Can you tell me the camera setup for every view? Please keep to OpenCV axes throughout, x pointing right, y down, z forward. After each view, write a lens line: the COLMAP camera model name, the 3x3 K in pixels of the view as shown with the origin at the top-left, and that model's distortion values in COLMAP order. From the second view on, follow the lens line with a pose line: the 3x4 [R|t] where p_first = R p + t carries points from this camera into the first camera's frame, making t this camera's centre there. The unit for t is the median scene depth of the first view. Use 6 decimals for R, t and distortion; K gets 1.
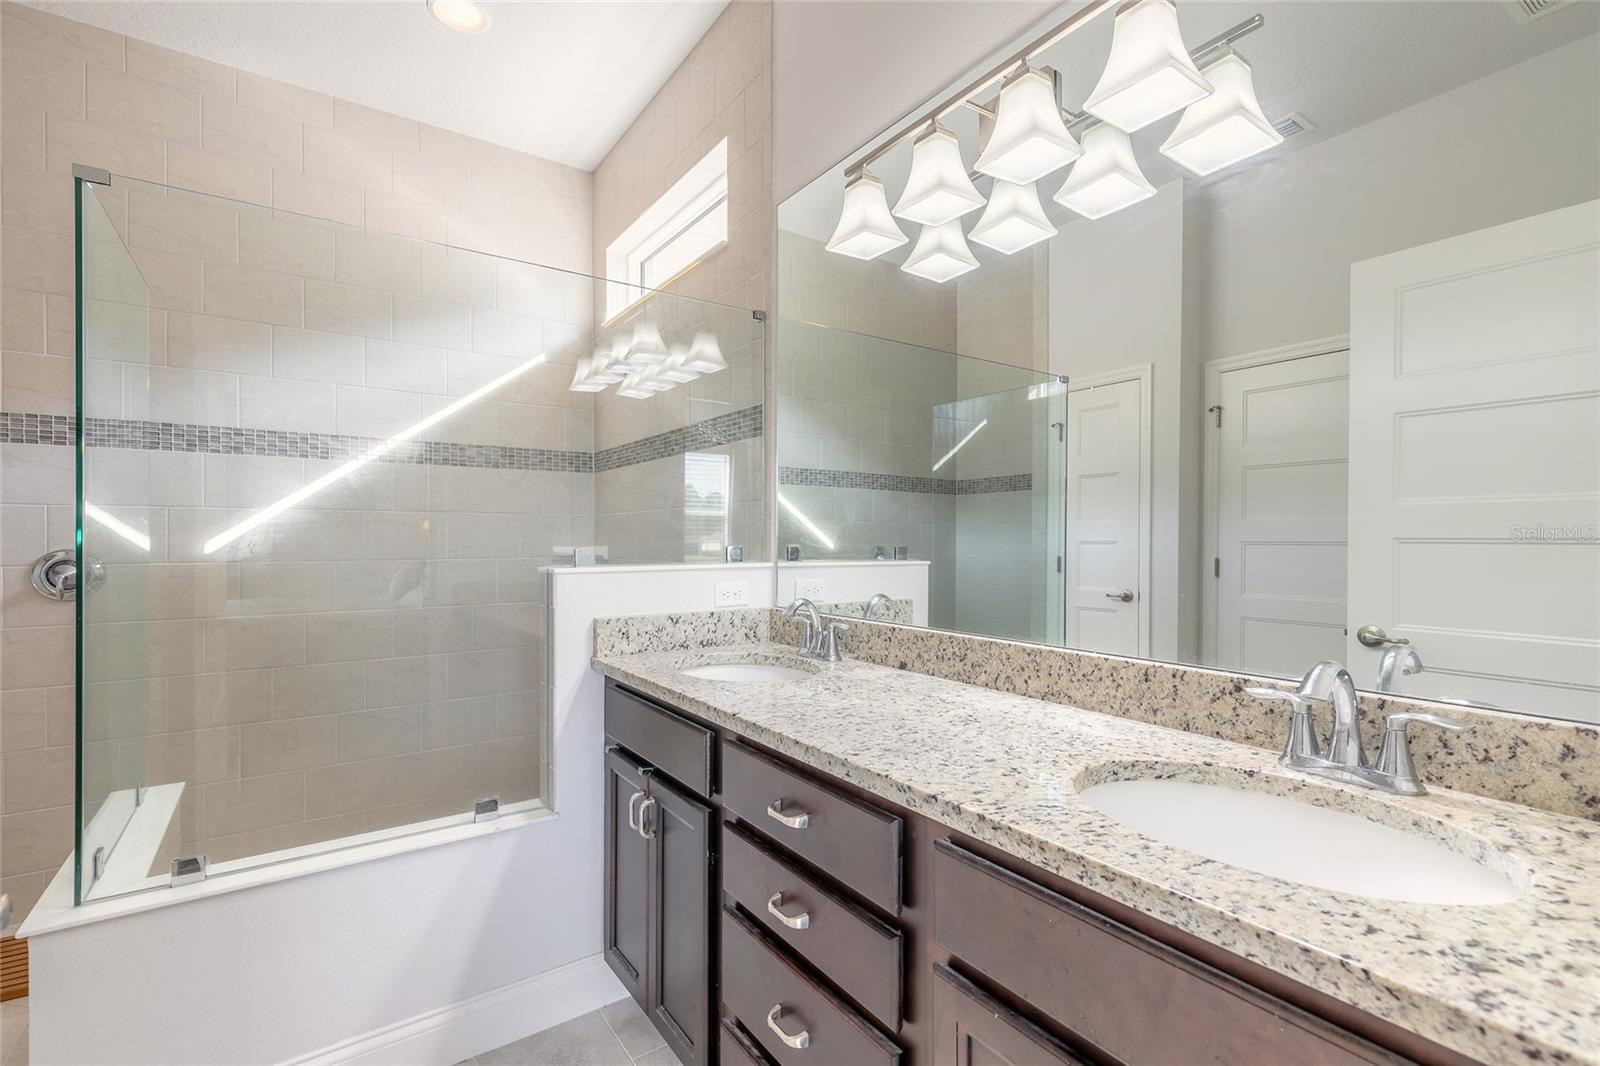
lens RADIAL K [[719.2, 0, 797.3], [0, 719.2, 535.0], [0, 0, 1]] dist [0.008897, -0.001618]
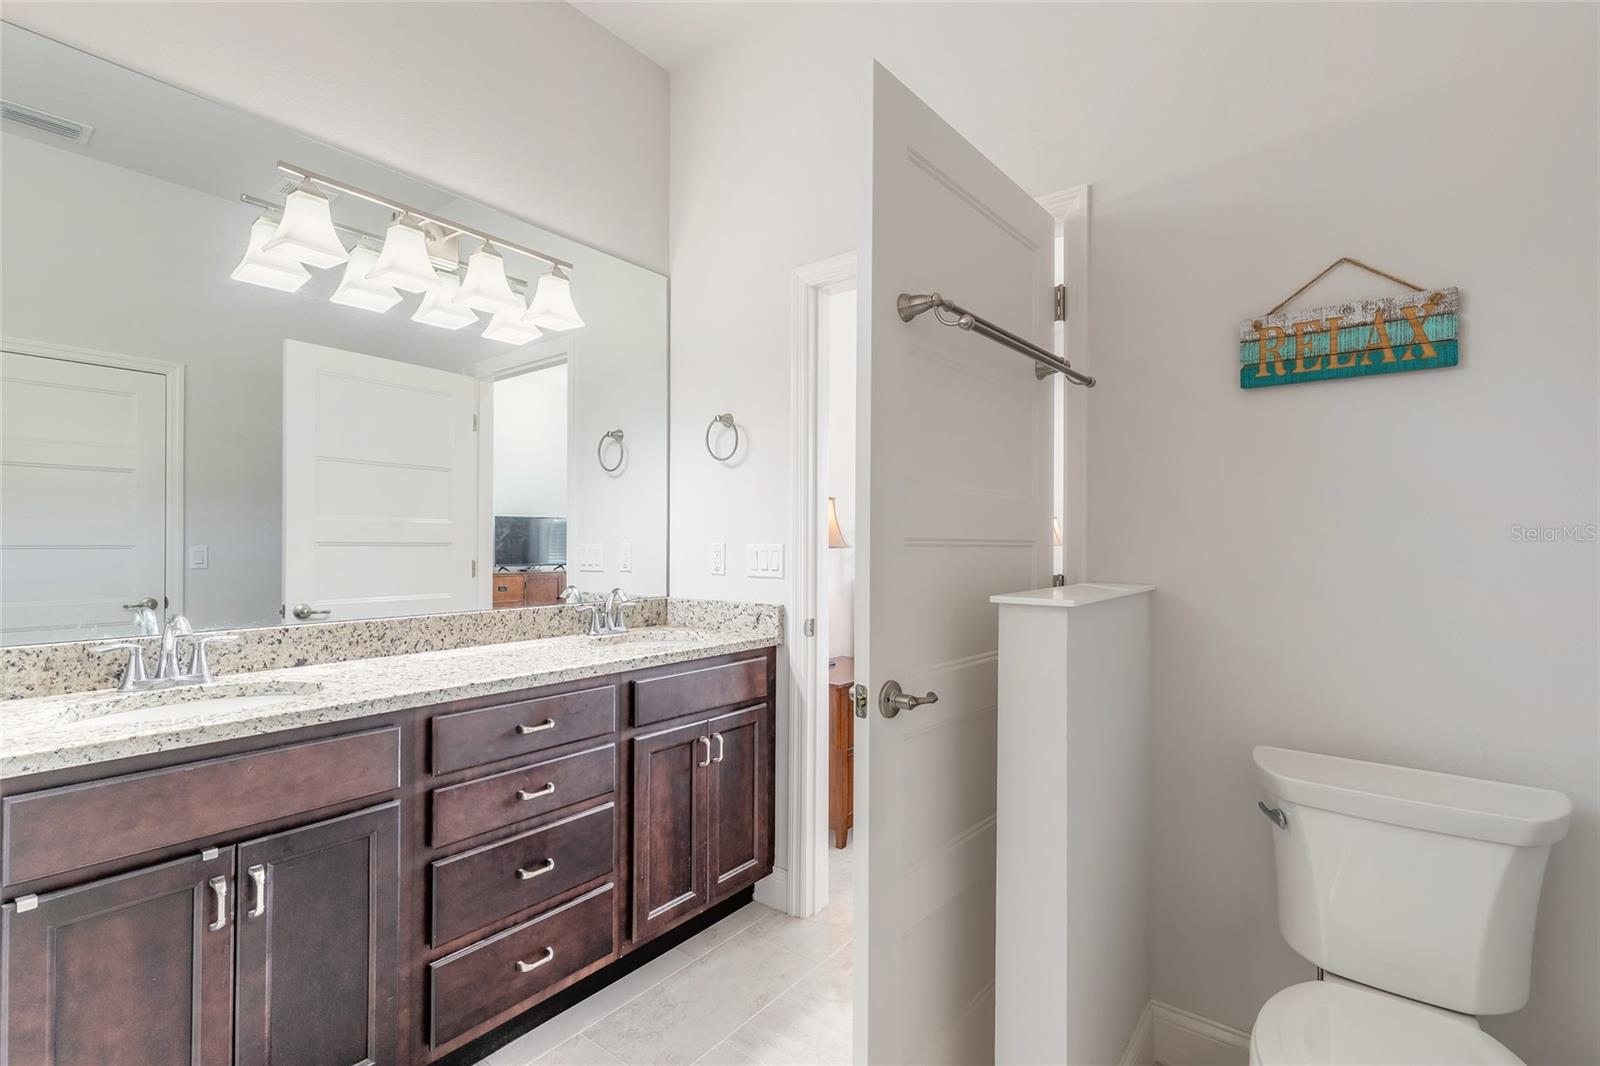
lens RADIAL K [[719.2, 0, 799.1], [0, 719.2, 538.1], [0, 0, 1]] dist [0.008897, -0.001618]
pose [[-0.287400, 0.006763, 0.957787, -1.245268], [-0.003959, 0.999958, -0.008248, 0.008687], [-0.957803, -0.006163, -0.287361, 0.716989]]
